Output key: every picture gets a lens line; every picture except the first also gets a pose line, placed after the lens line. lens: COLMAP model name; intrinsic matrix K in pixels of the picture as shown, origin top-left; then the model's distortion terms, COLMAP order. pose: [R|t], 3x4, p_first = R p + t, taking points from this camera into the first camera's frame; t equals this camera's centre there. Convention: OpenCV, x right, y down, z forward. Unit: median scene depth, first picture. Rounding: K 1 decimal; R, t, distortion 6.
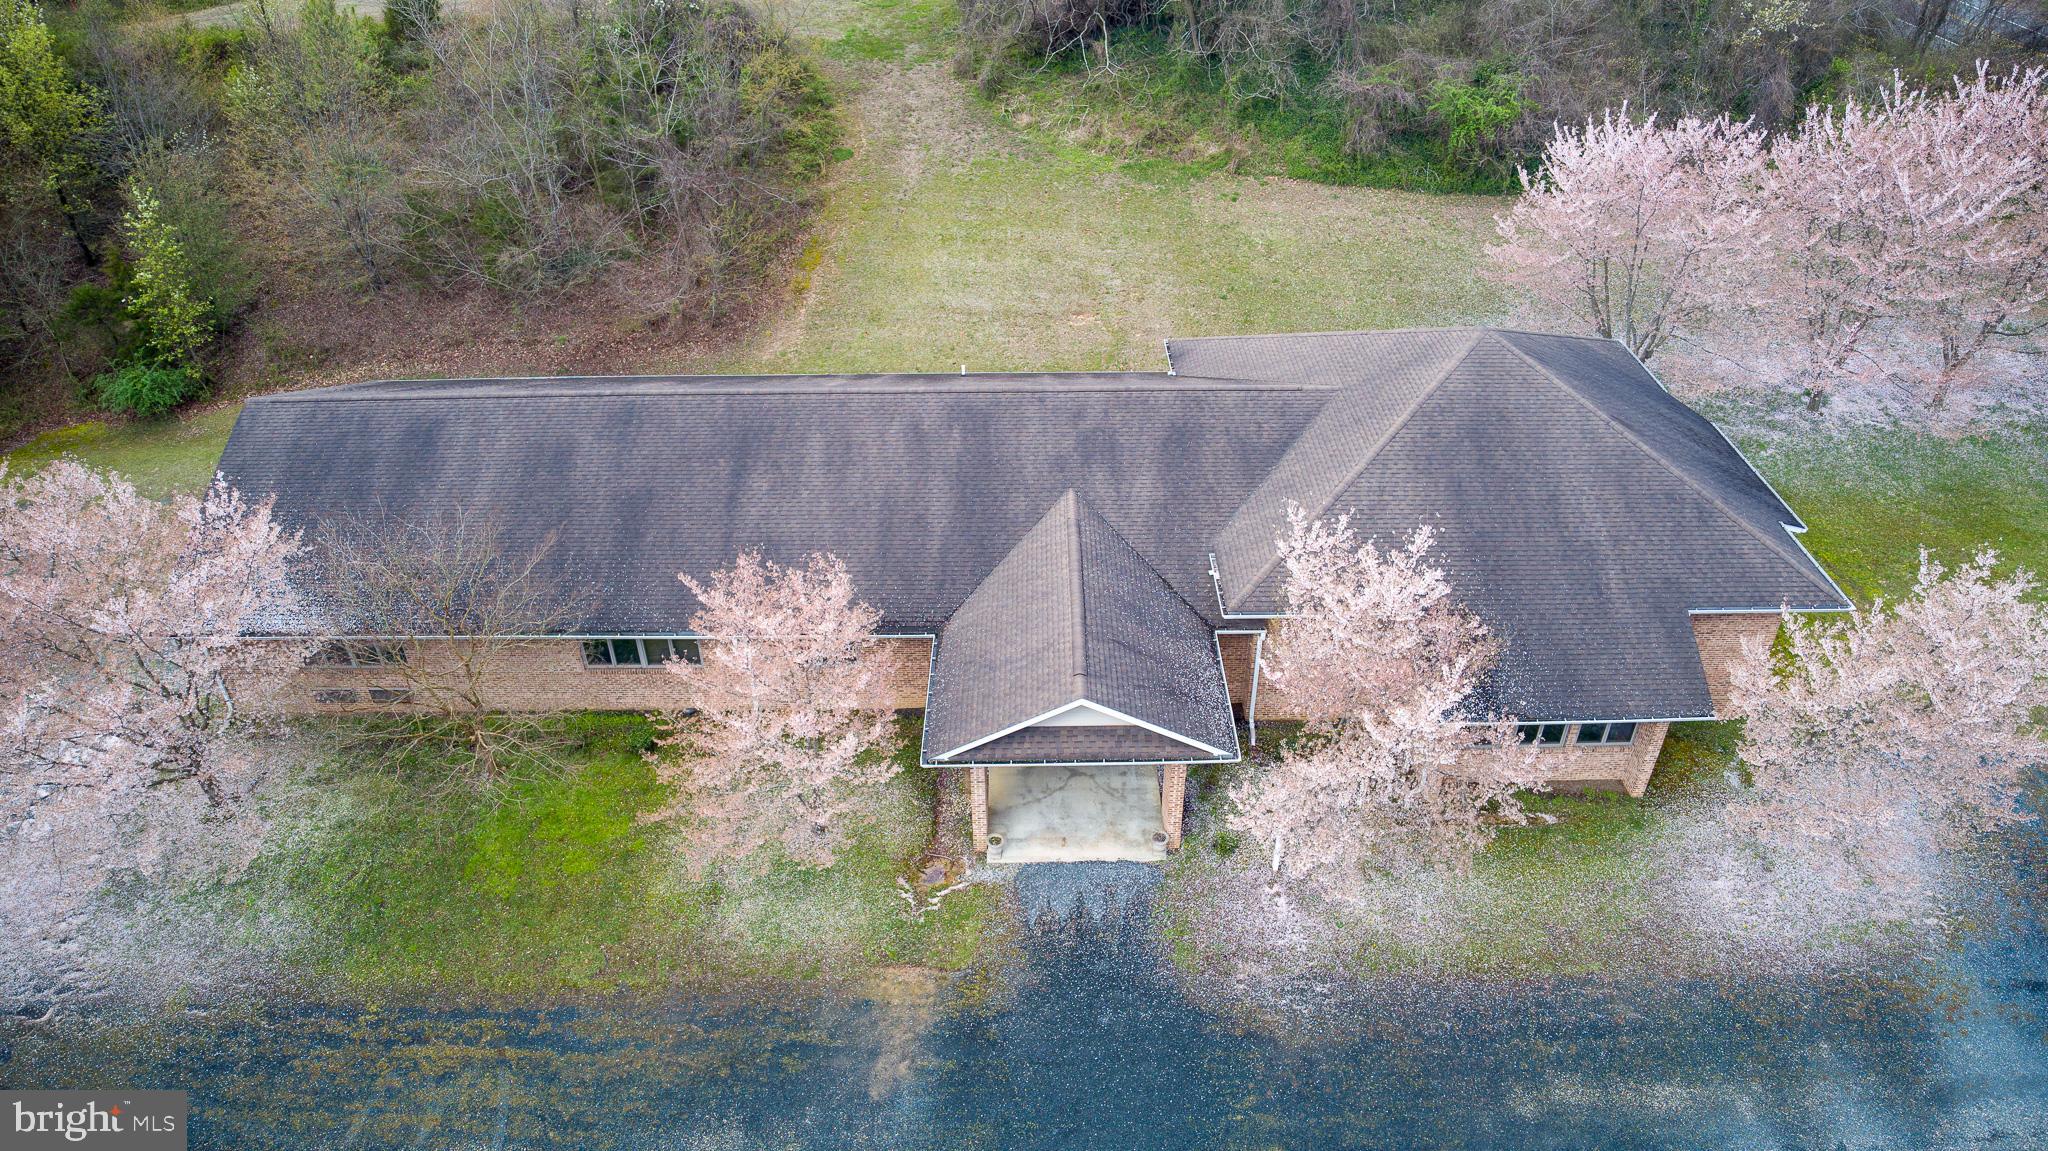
lens RADIAL K [[1300.4, 0, 1029.4], [0, 1300.4, 585.4], [0, 0, 1]] dist [-0.093820, 0.012779]
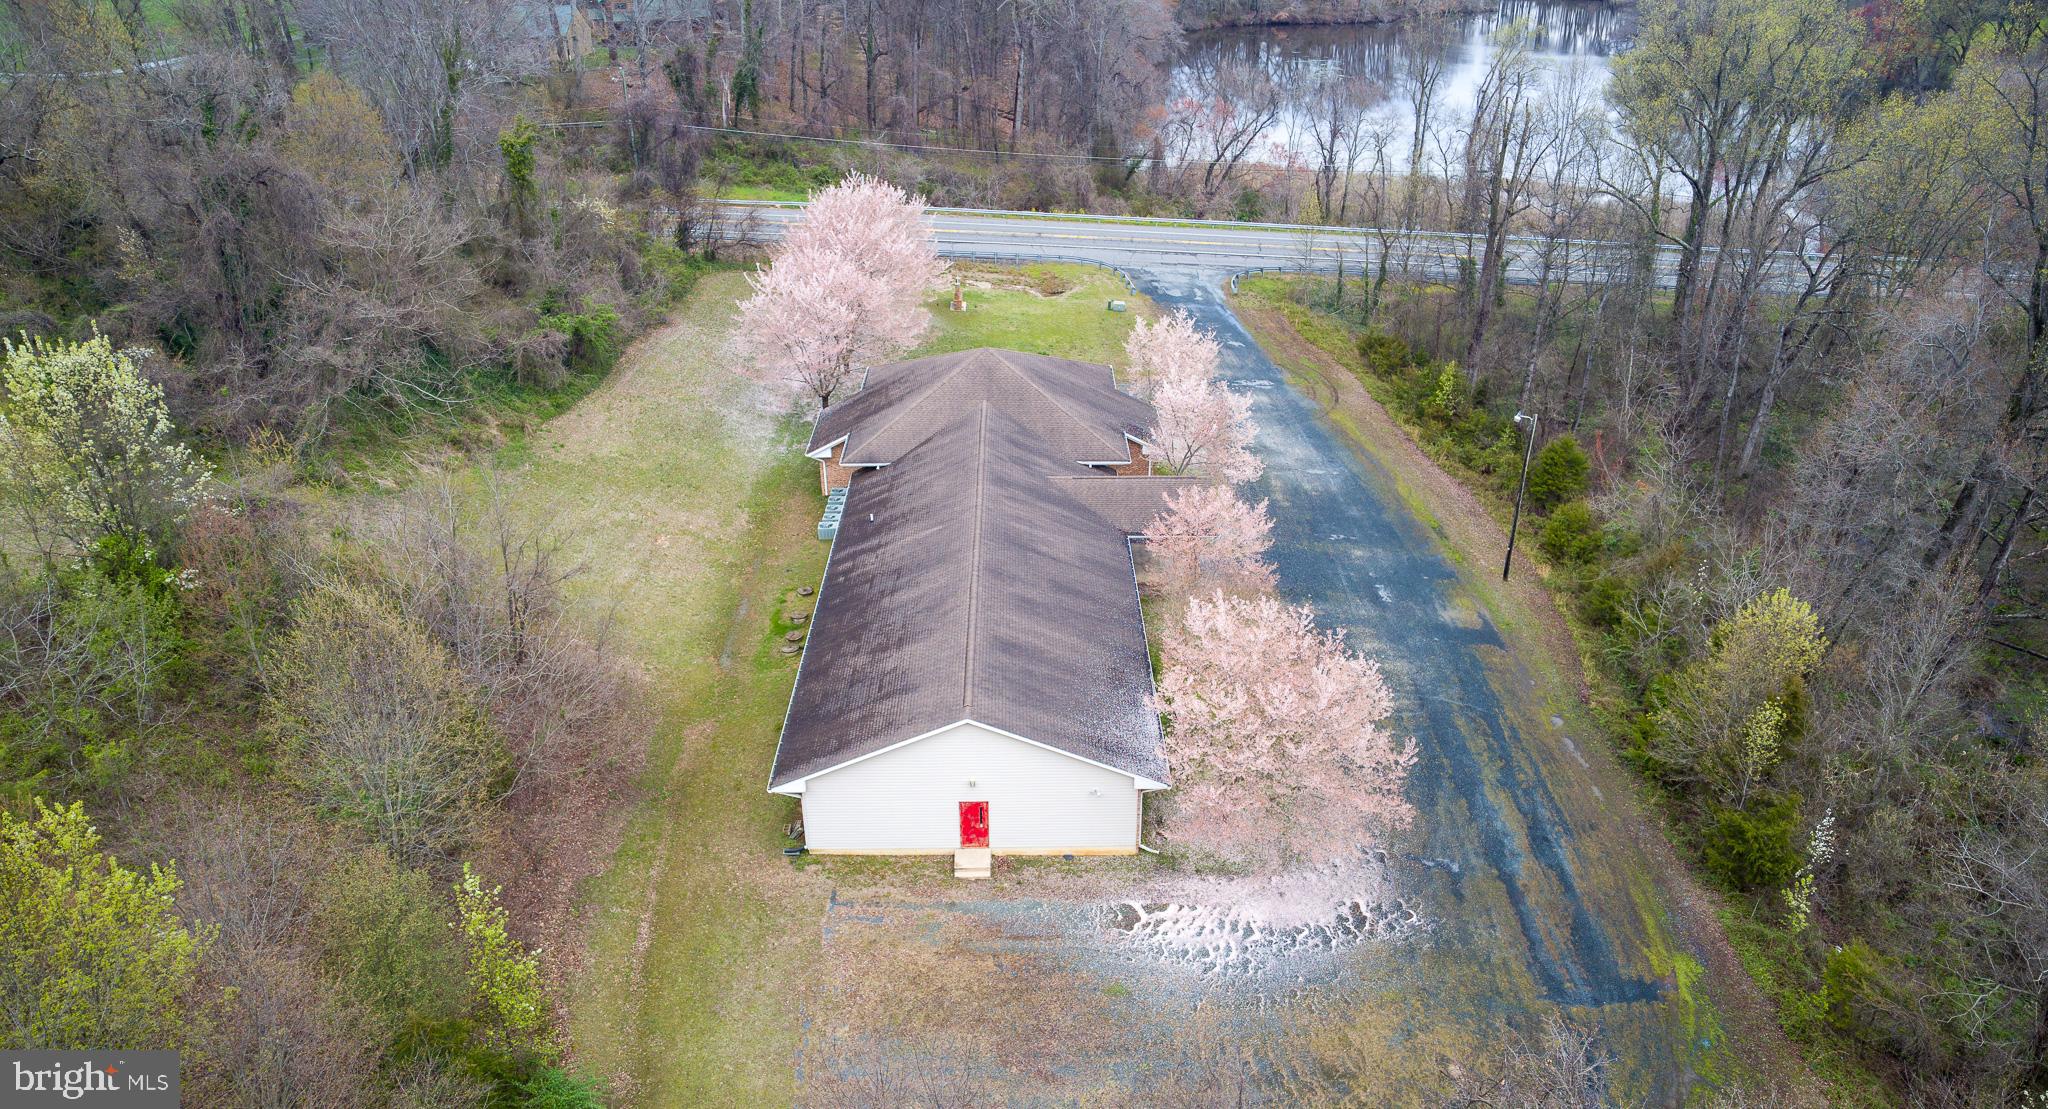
lens RADIAL K [[1325.6, 0, 1031.5], [0, 1325.6, 552.2], [0, 0, 1]] dist [-0.091322, -0.001845]
pose [[-0.012047, -0.451230, 0.892326, -1.986169], [0.573768, 0.727739, 0.375748, -0.831657], [-0.818929, 0.516515, 0.250135, 0.632077]]
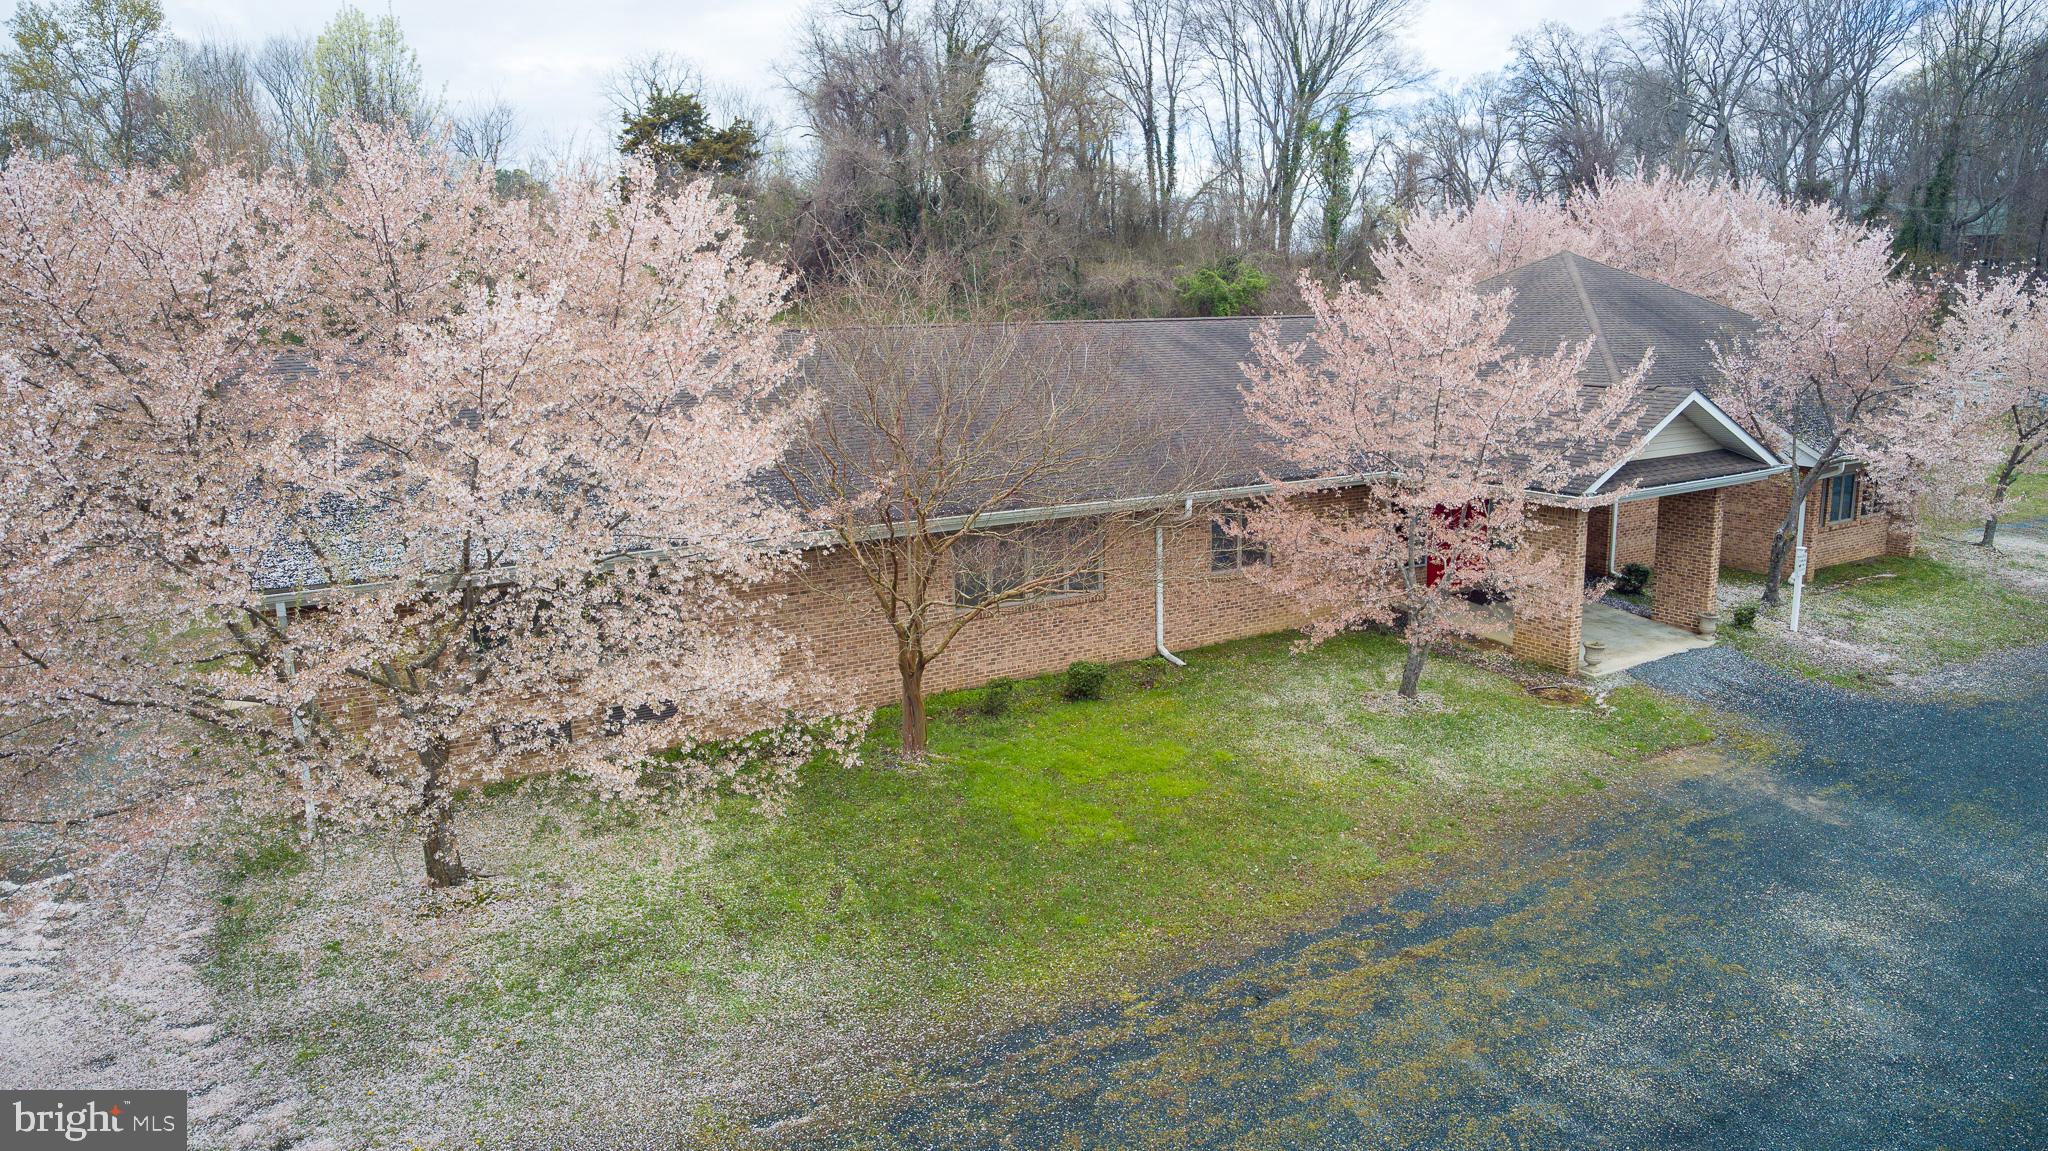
lens RADIAL K [[1300.4, 0, 1040.6], [0, 1300.4, 574.2], [0, 0, 1]] dist [-0.093820, 0.012779]
pose [[0.859048, -0.112363, 0.499411, -0.698672], [0.304642, 0.896253, -0.322371, 0.301600], [-0.411376, 0.429074, 0.804155, 0.469823]]
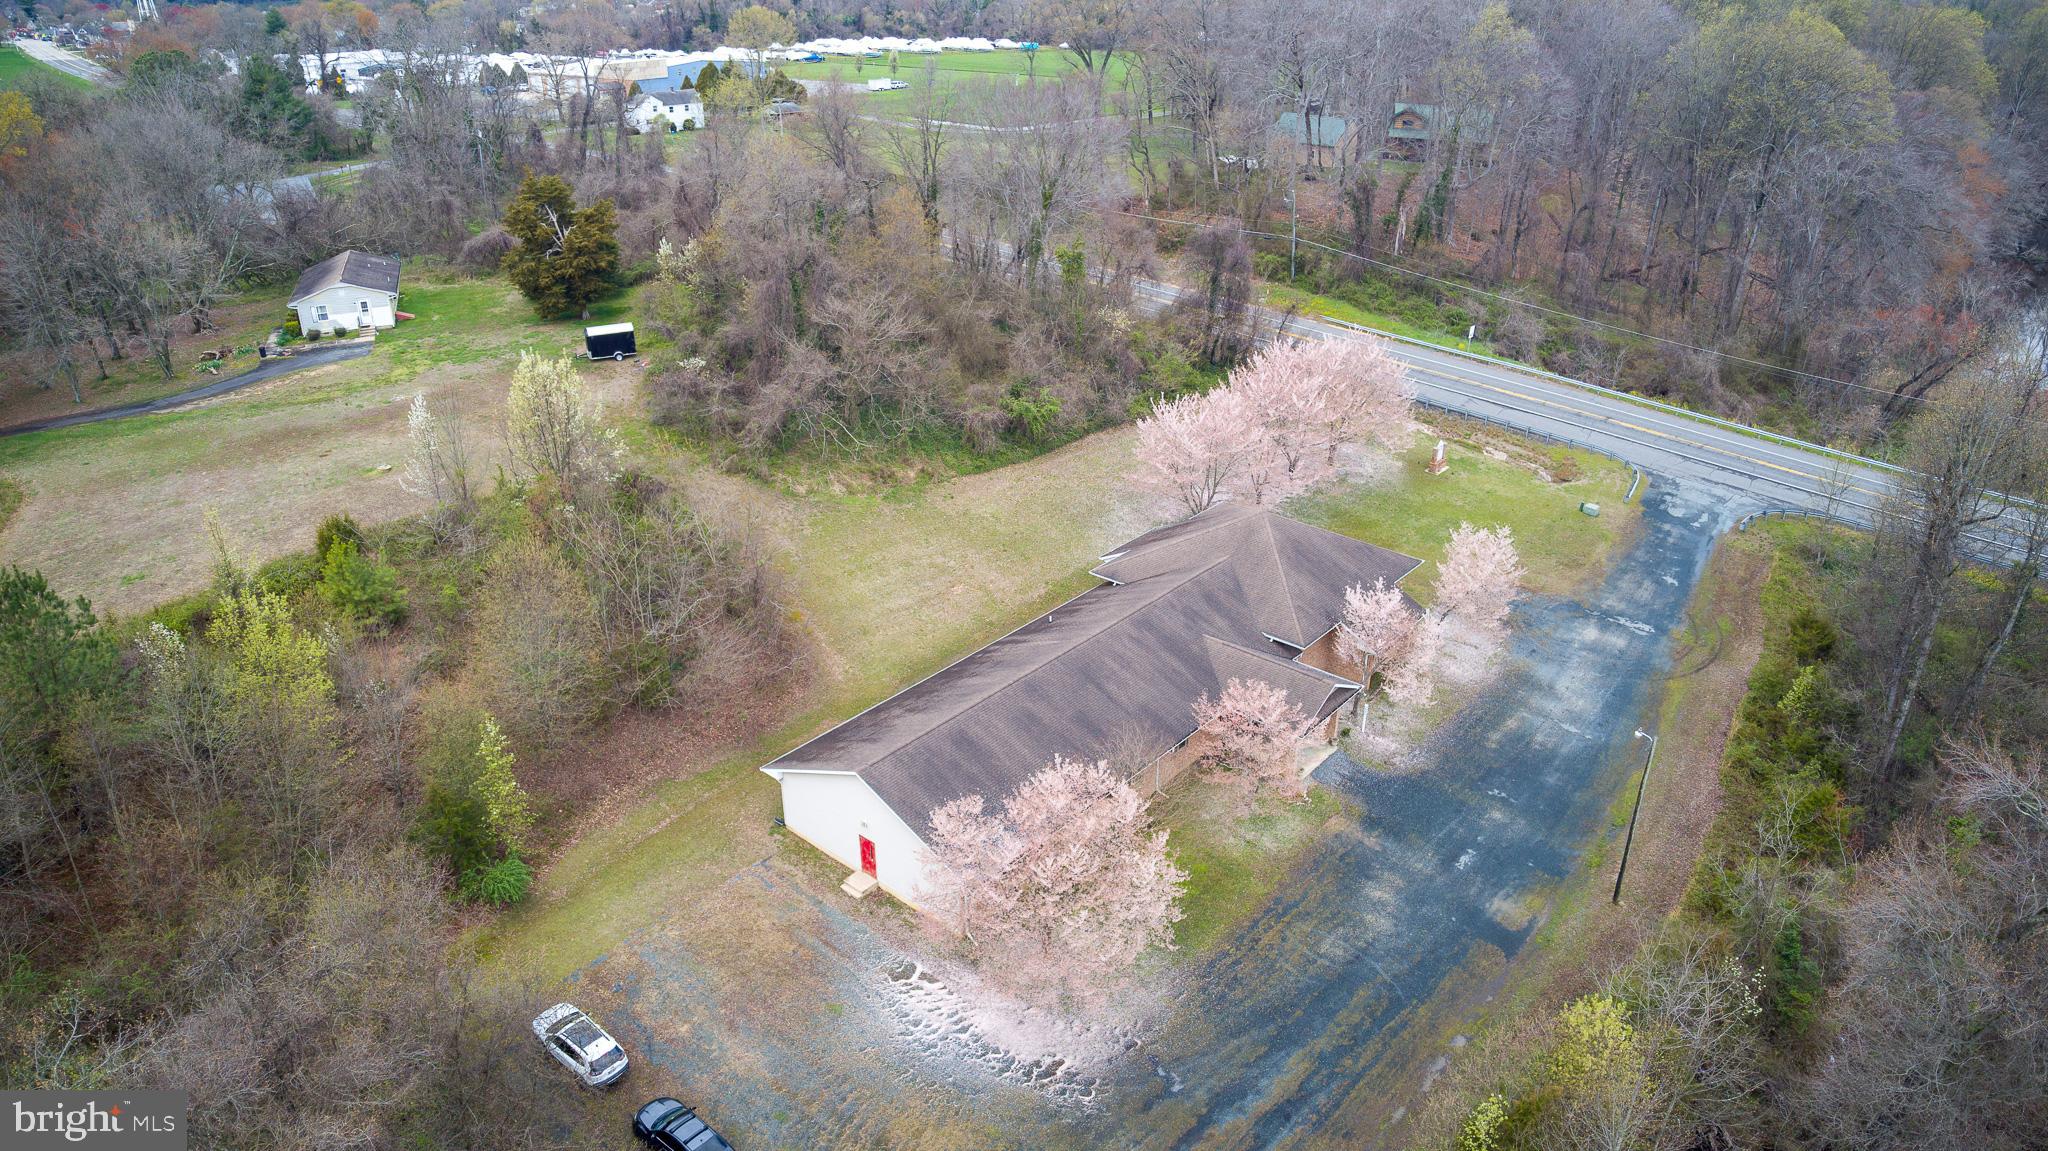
lens RADIAL K [[1300.4, 0, 1029.7], [0, 1300.4, 566.2], [0, 0, 1]] dist [-0.093820, 0.012779]
pose [[0.654003, -0.315401, 0.687606, -1.787469], [0.428719, 0.903414, 0.006624, -0.350198], [-0.623282, 0.290458, 0.726054, -0.480831]]
